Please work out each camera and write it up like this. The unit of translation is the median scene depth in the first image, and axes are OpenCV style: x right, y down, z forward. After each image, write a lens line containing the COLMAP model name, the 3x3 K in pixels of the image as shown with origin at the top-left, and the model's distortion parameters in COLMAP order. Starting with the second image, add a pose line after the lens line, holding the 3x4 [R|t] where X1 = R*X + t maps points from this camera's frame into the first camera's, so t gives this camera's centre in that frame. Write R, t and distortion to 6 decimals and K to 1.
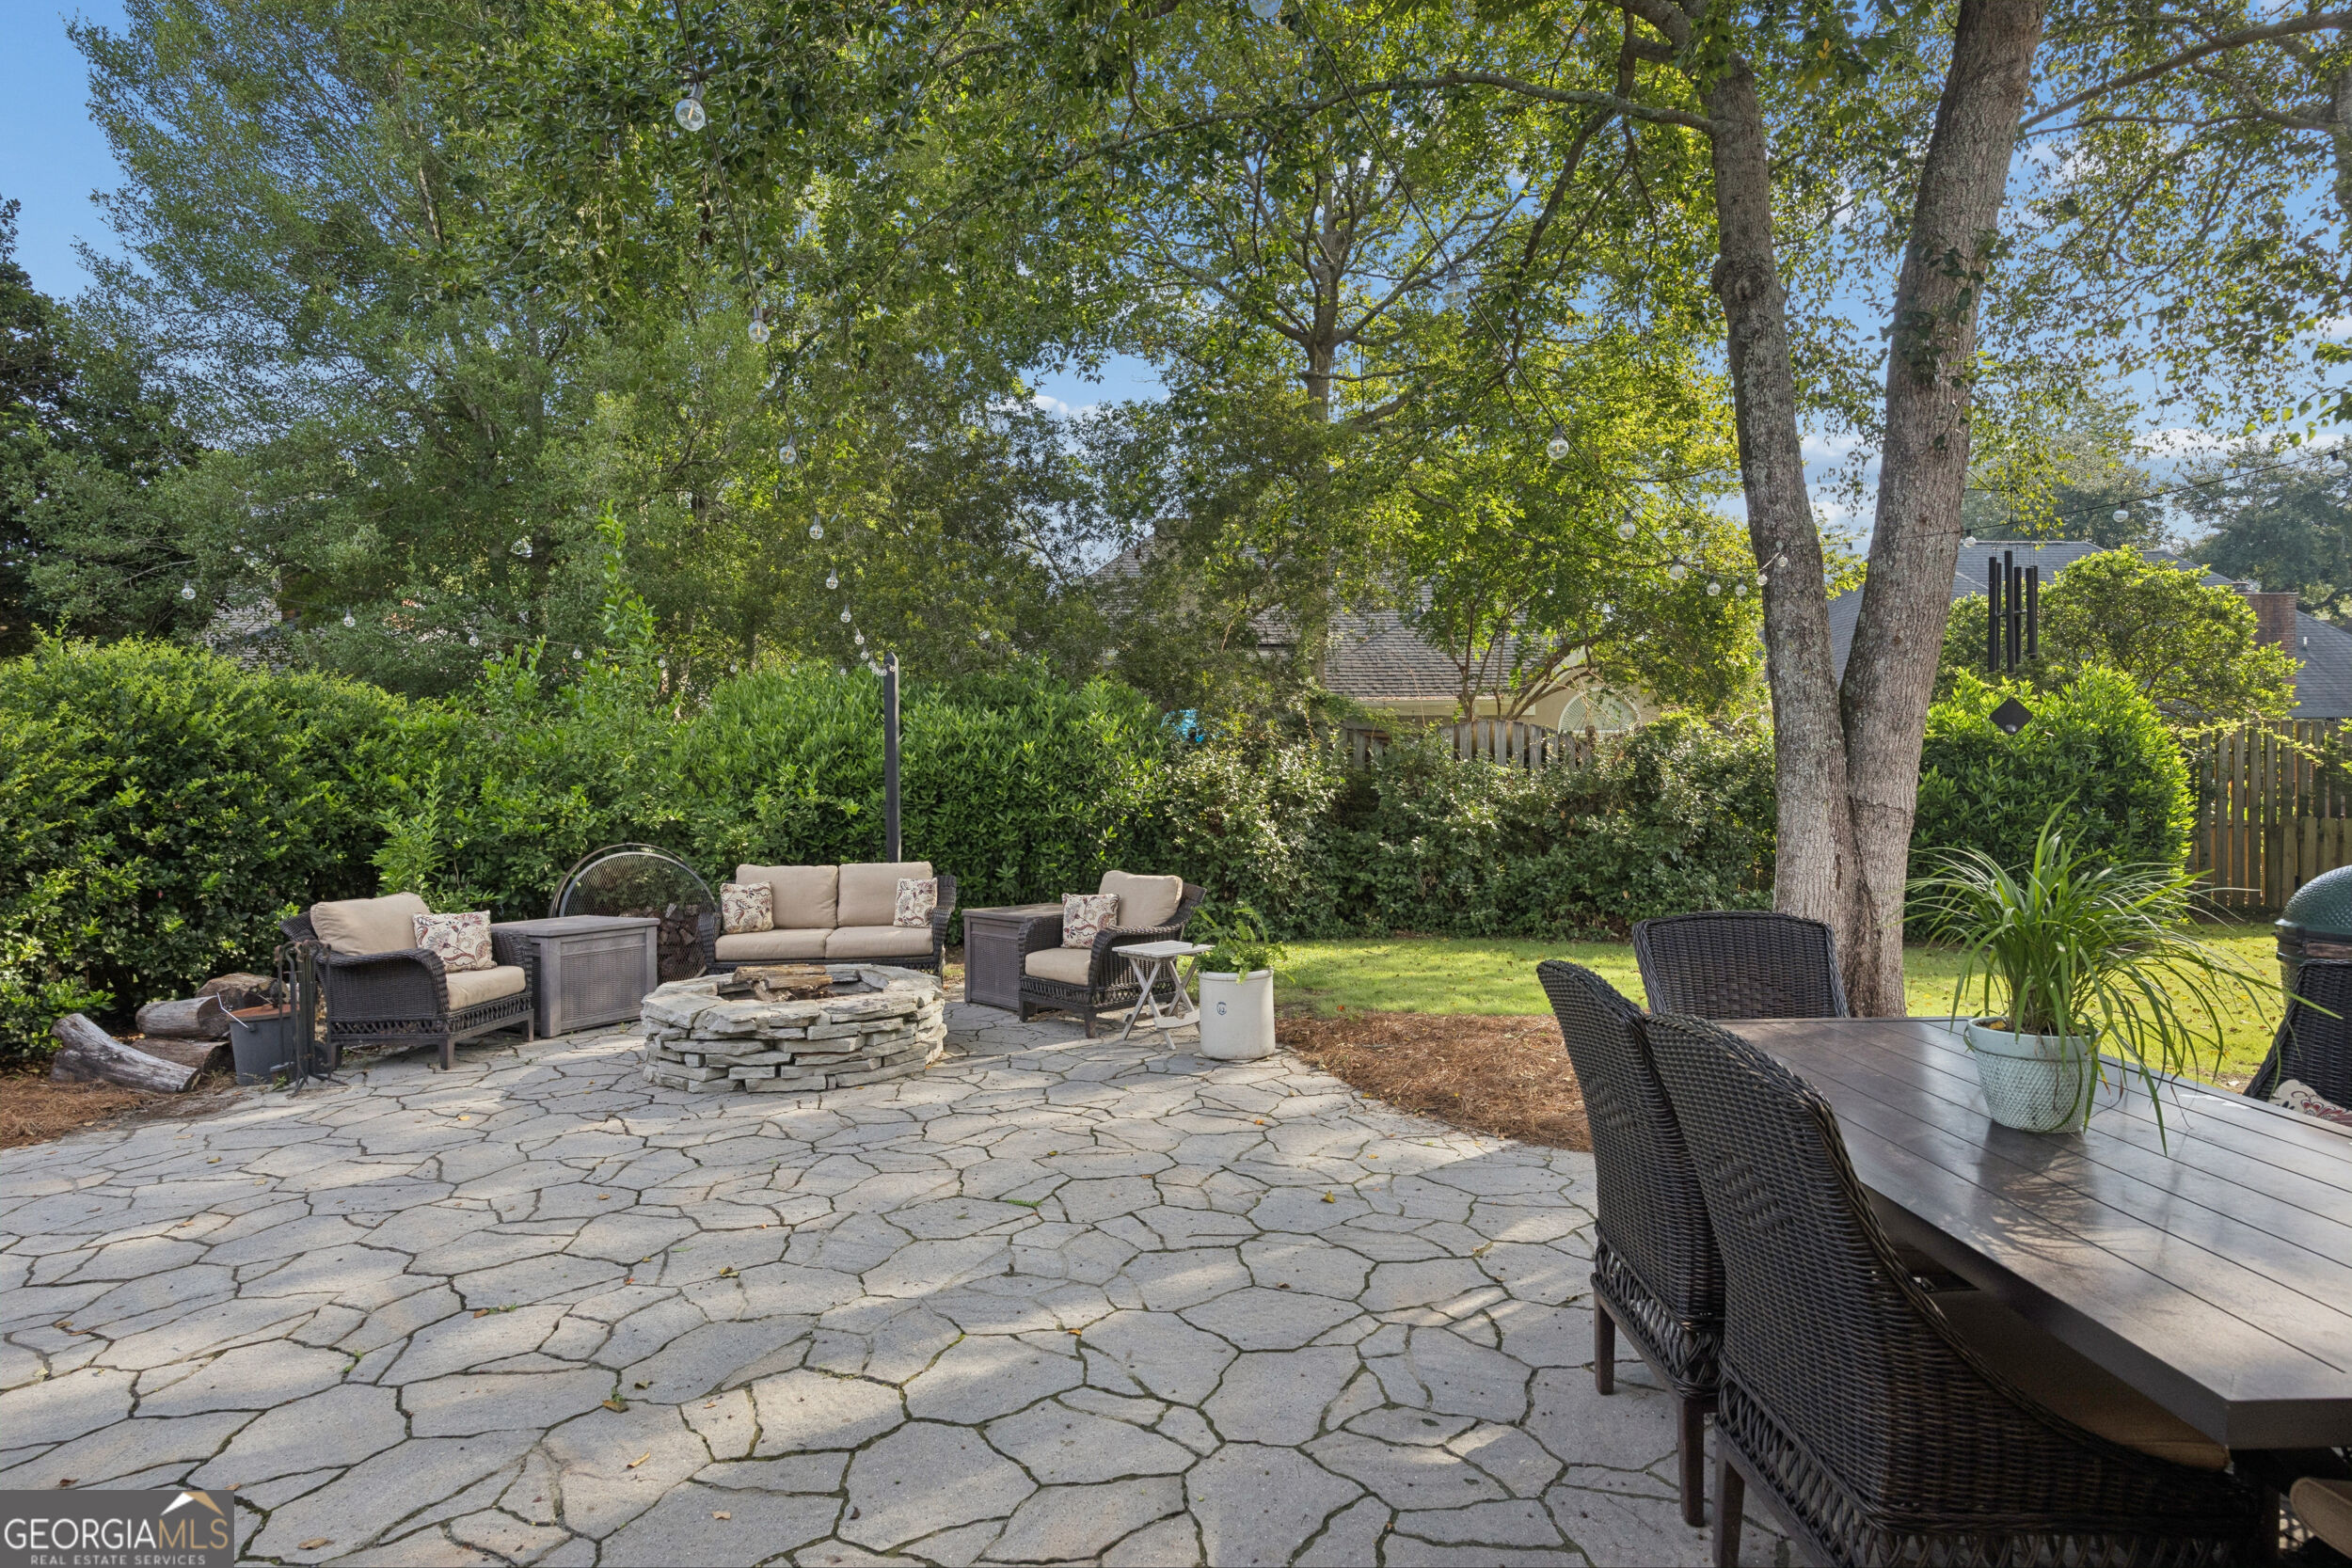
lens RADIAL K [[1209.3, 0, 1176.0], [0, 1209.3, 784.0], [0, 0, 1]] dist [-0.006222, -0.000750]
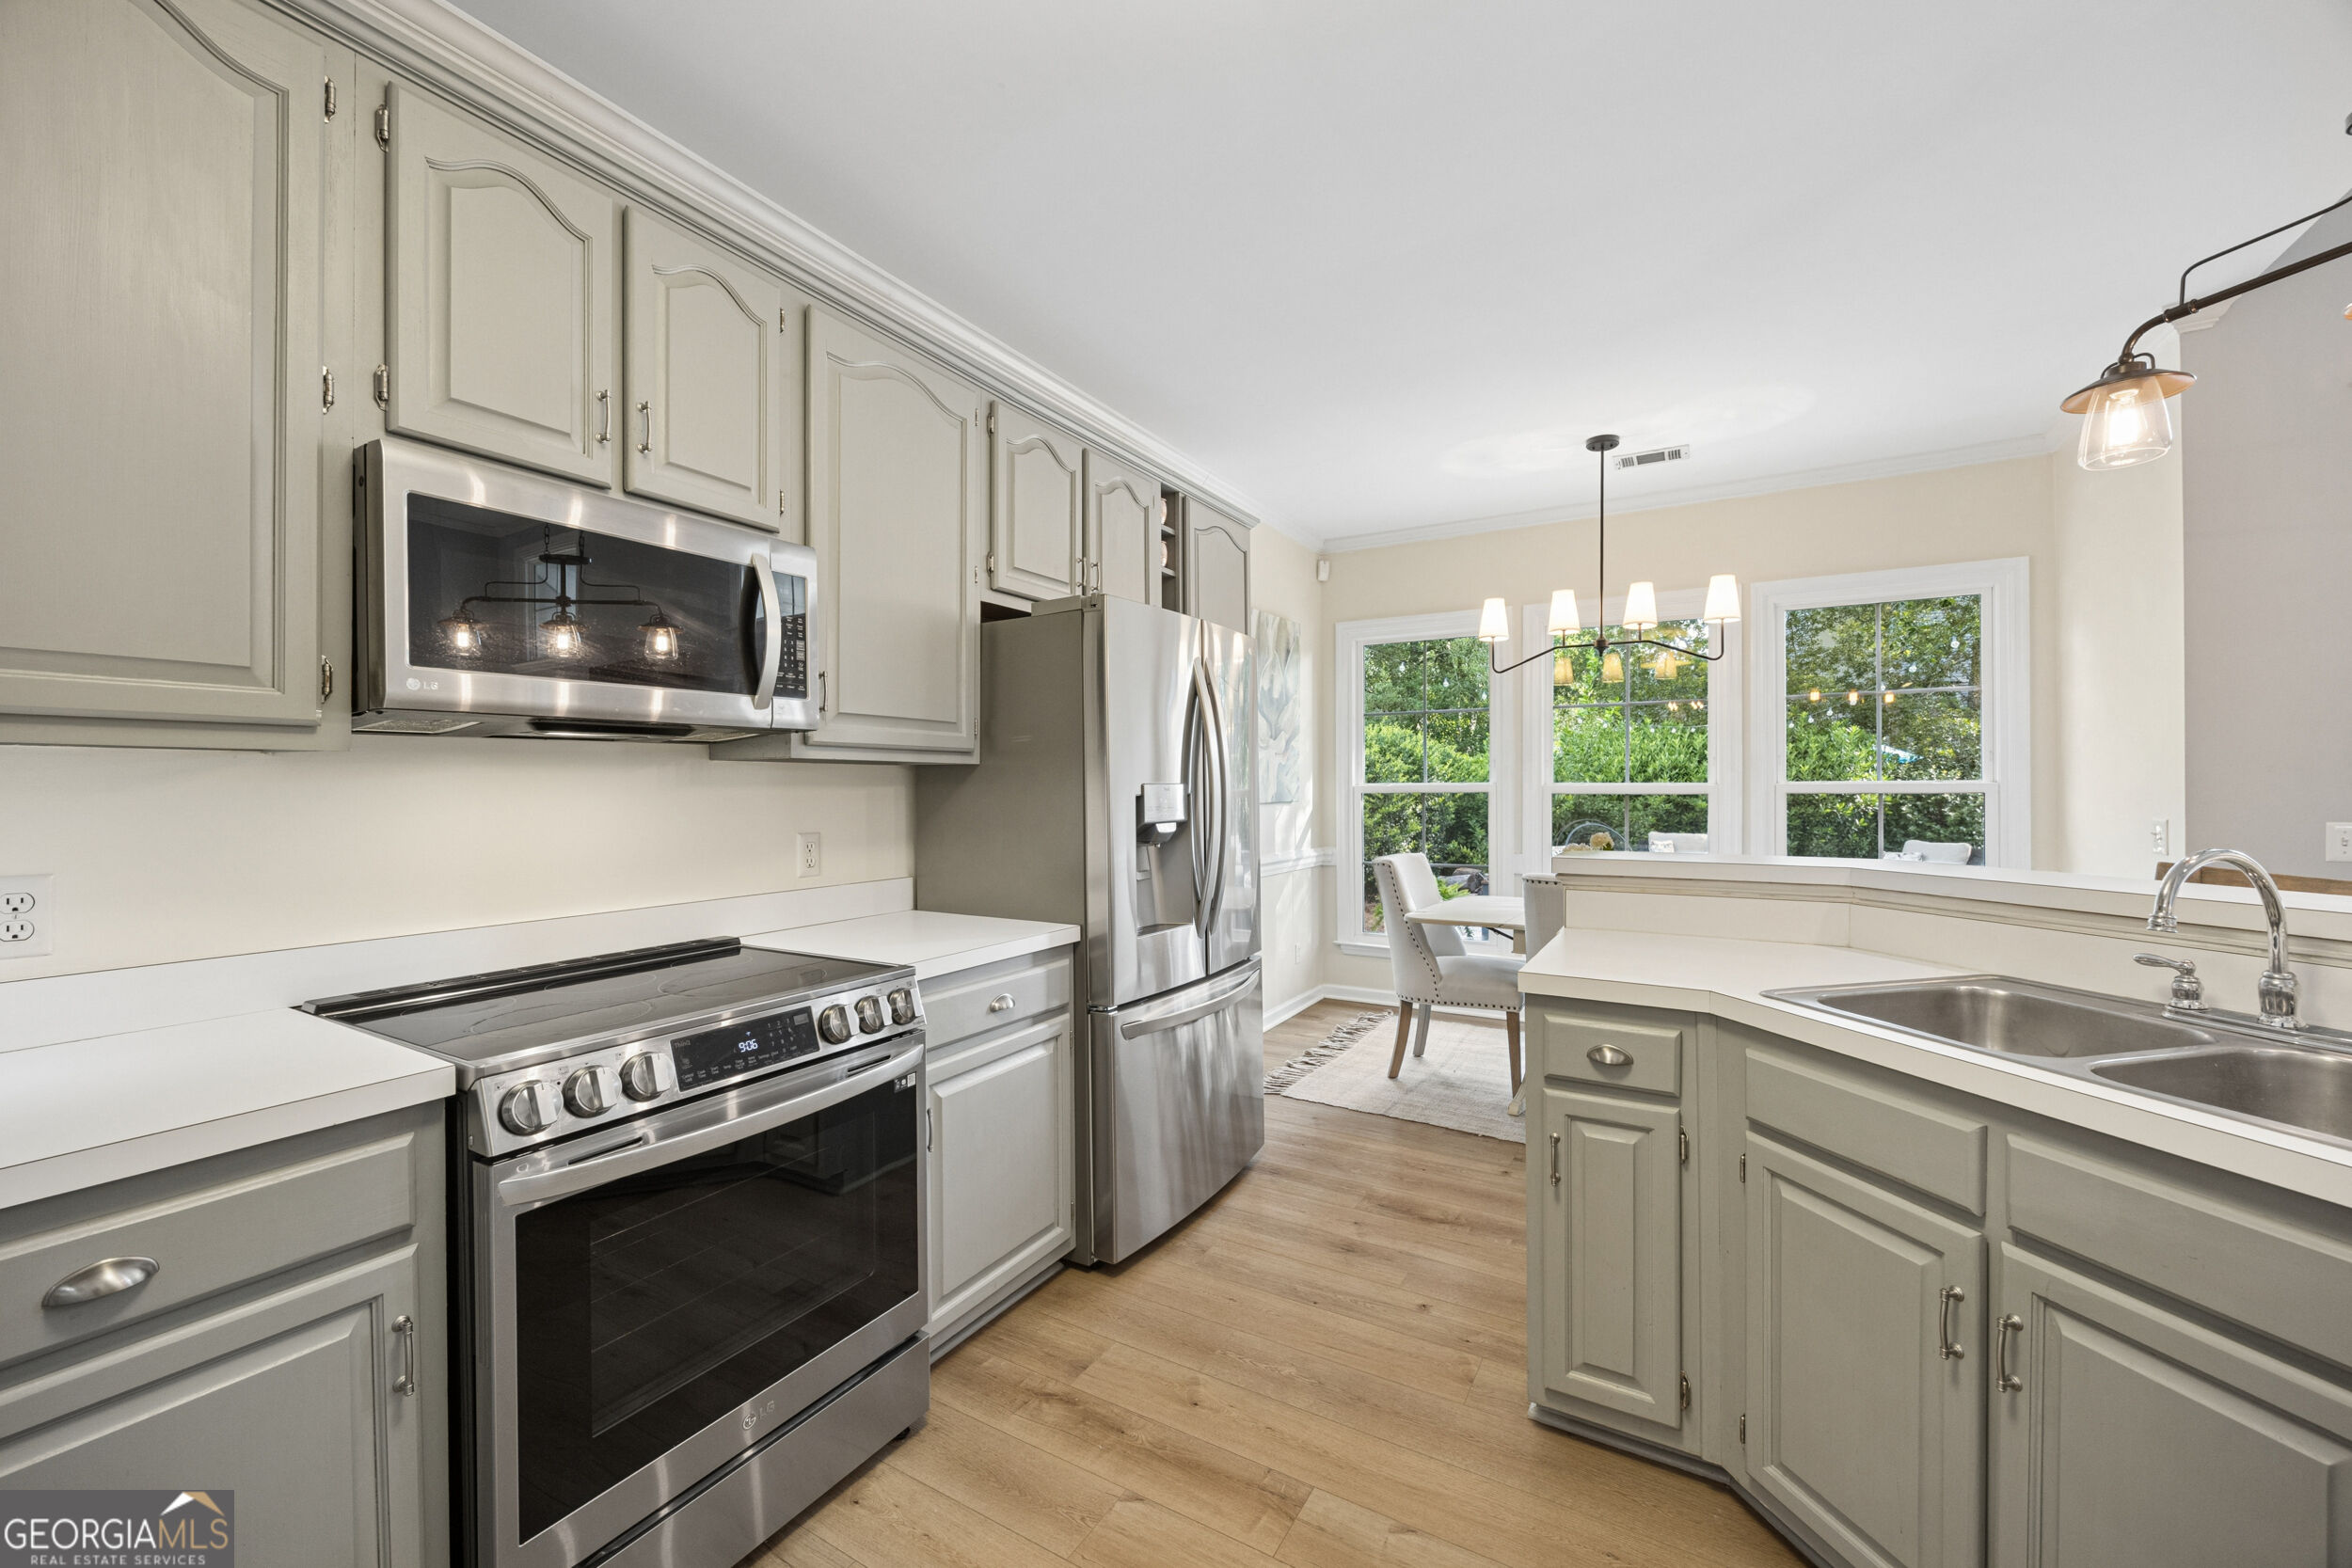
lens RADIAL K [[921.1, 0, 1176.0], [0, 921.1, 784.0], [0, 0, 1]] dist [-0.002000, -0.000057]
pose [[0.844025, 0.001474, -0.536302, -0.231756], [-0.006594, 0.999949, -0.007629, 0.007347], [0.536264, 0.009976, 0.843991, -0.658080]]
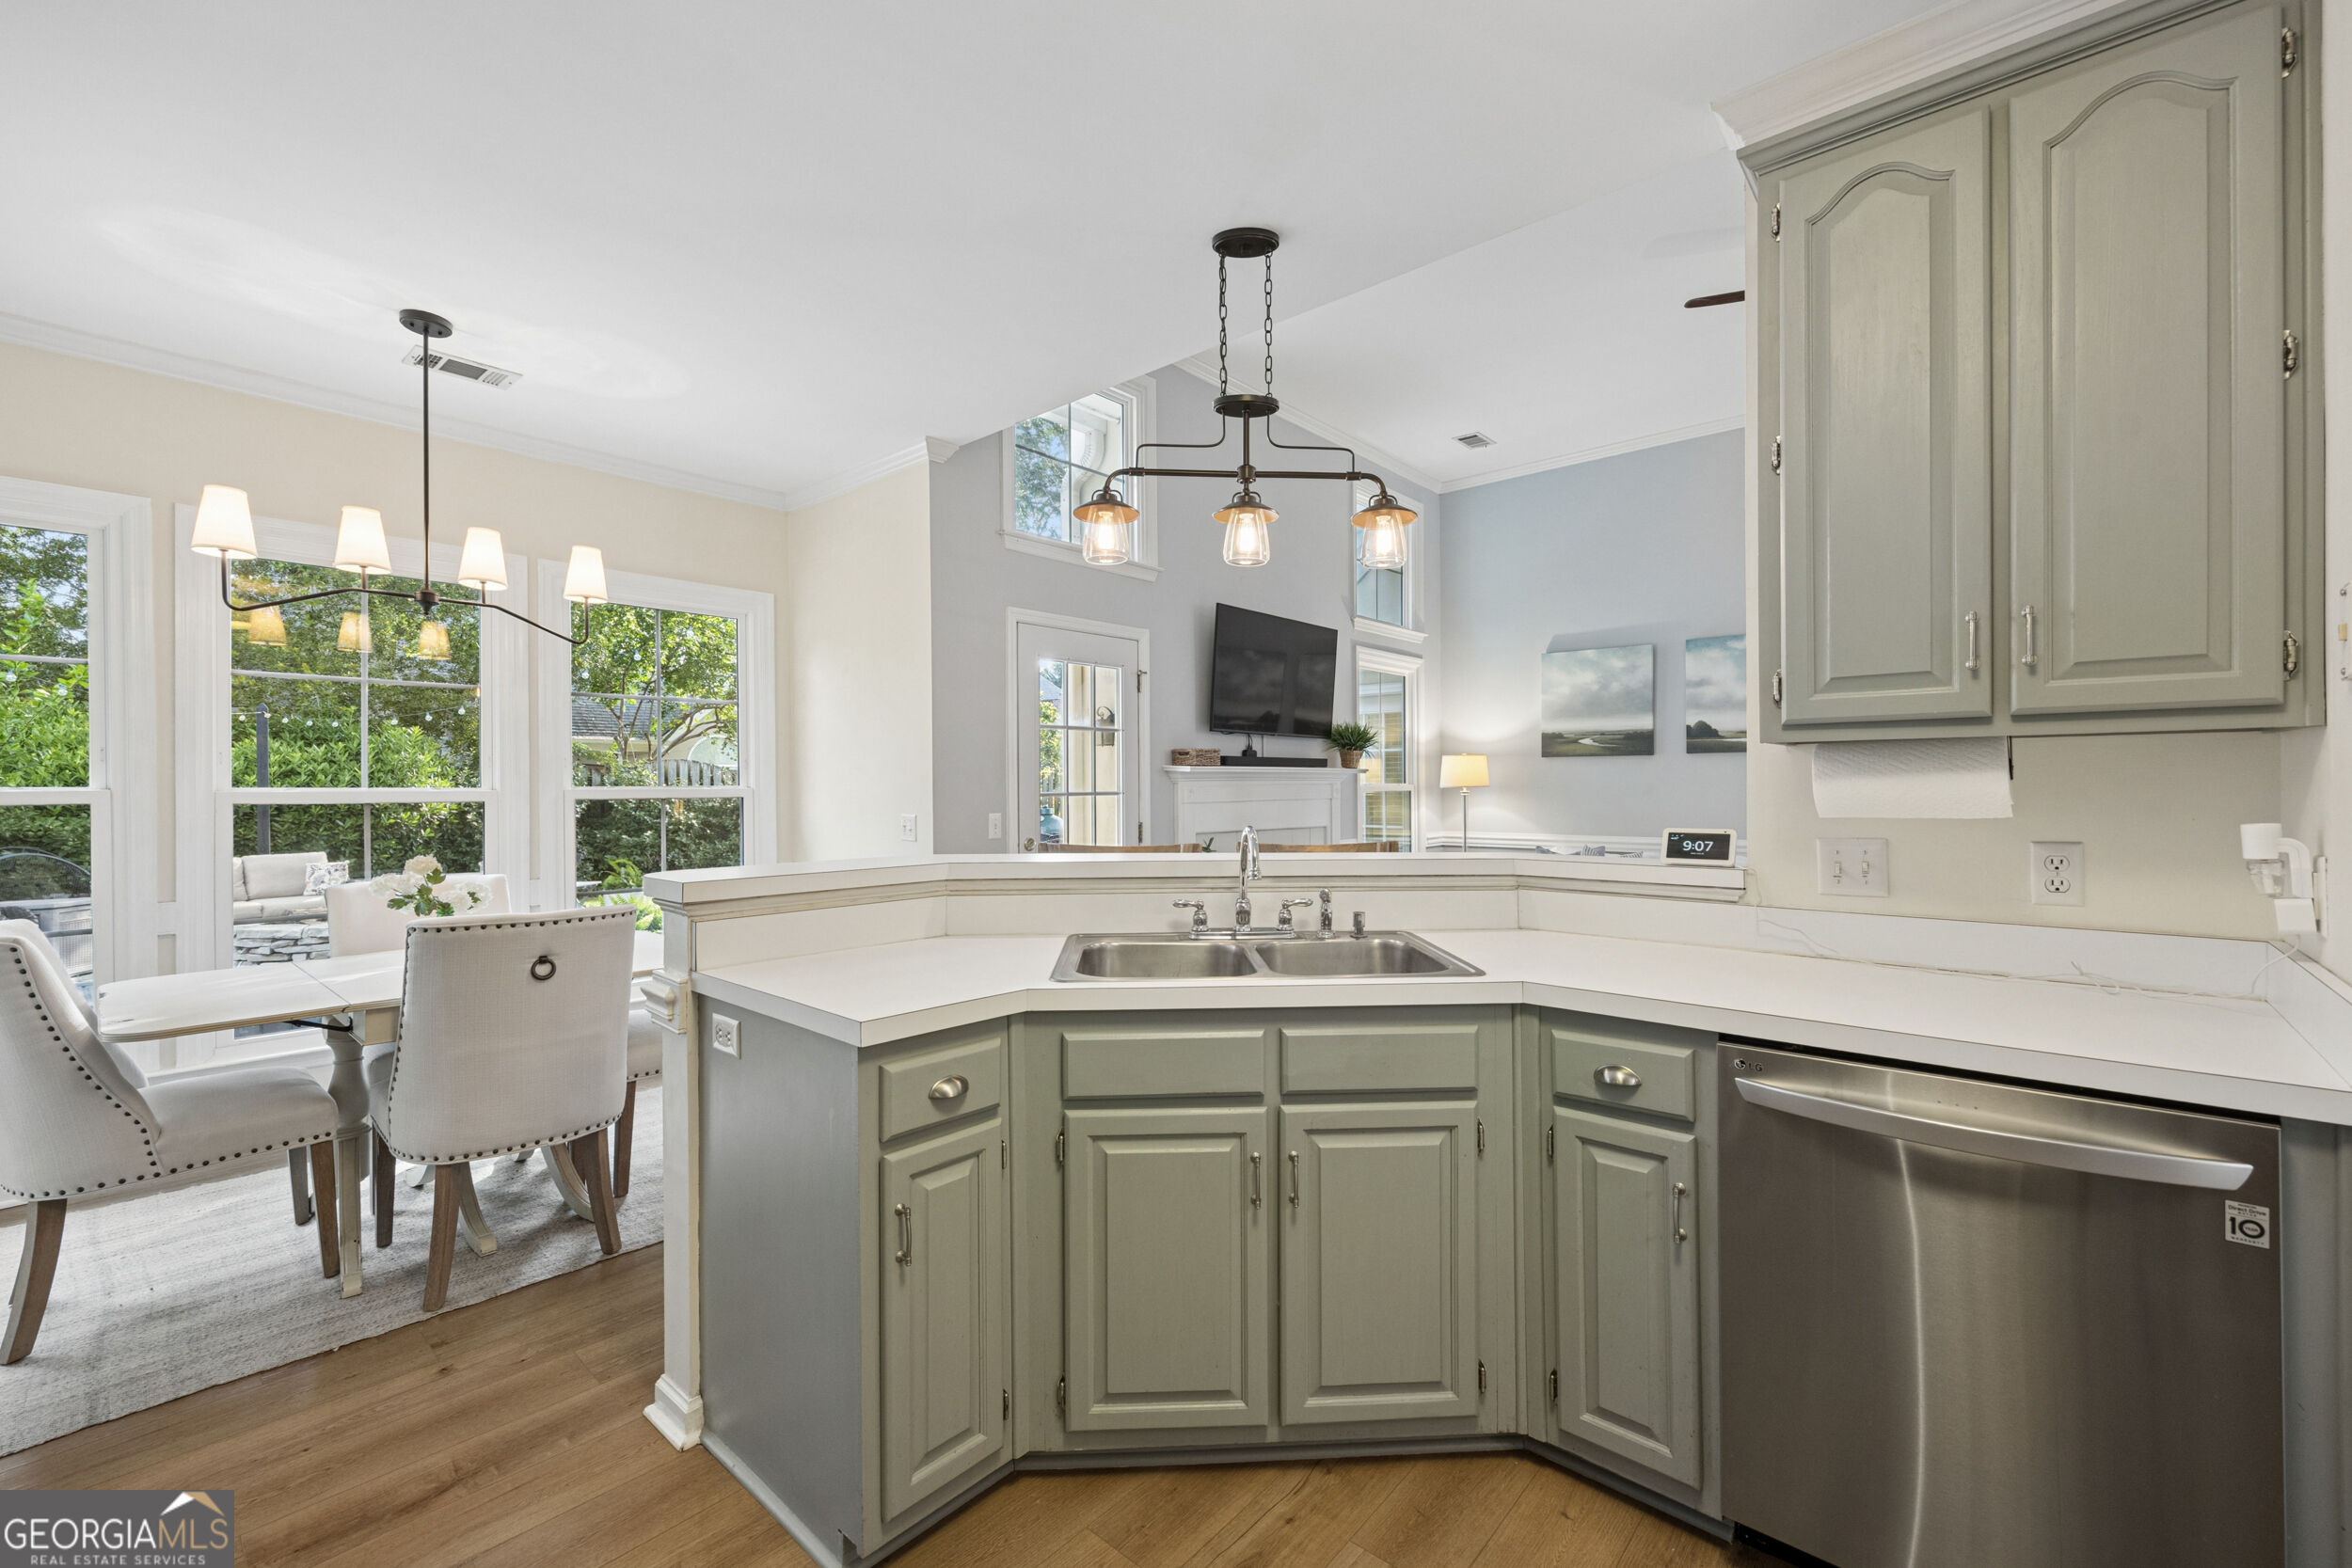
lens RADIAL K [[971.9, 0, 1176.0], [0, 971.9, 784.0], [0, 0, 1]] dist [0.003461, 0.000243]
pose [[0.680027, 0.004705, 0.733172, -0.387817], [0.008548, 0.999861, -0.014345, 0.008144], [-0.733137, 0.016022, 0.679892, -0.592893]]
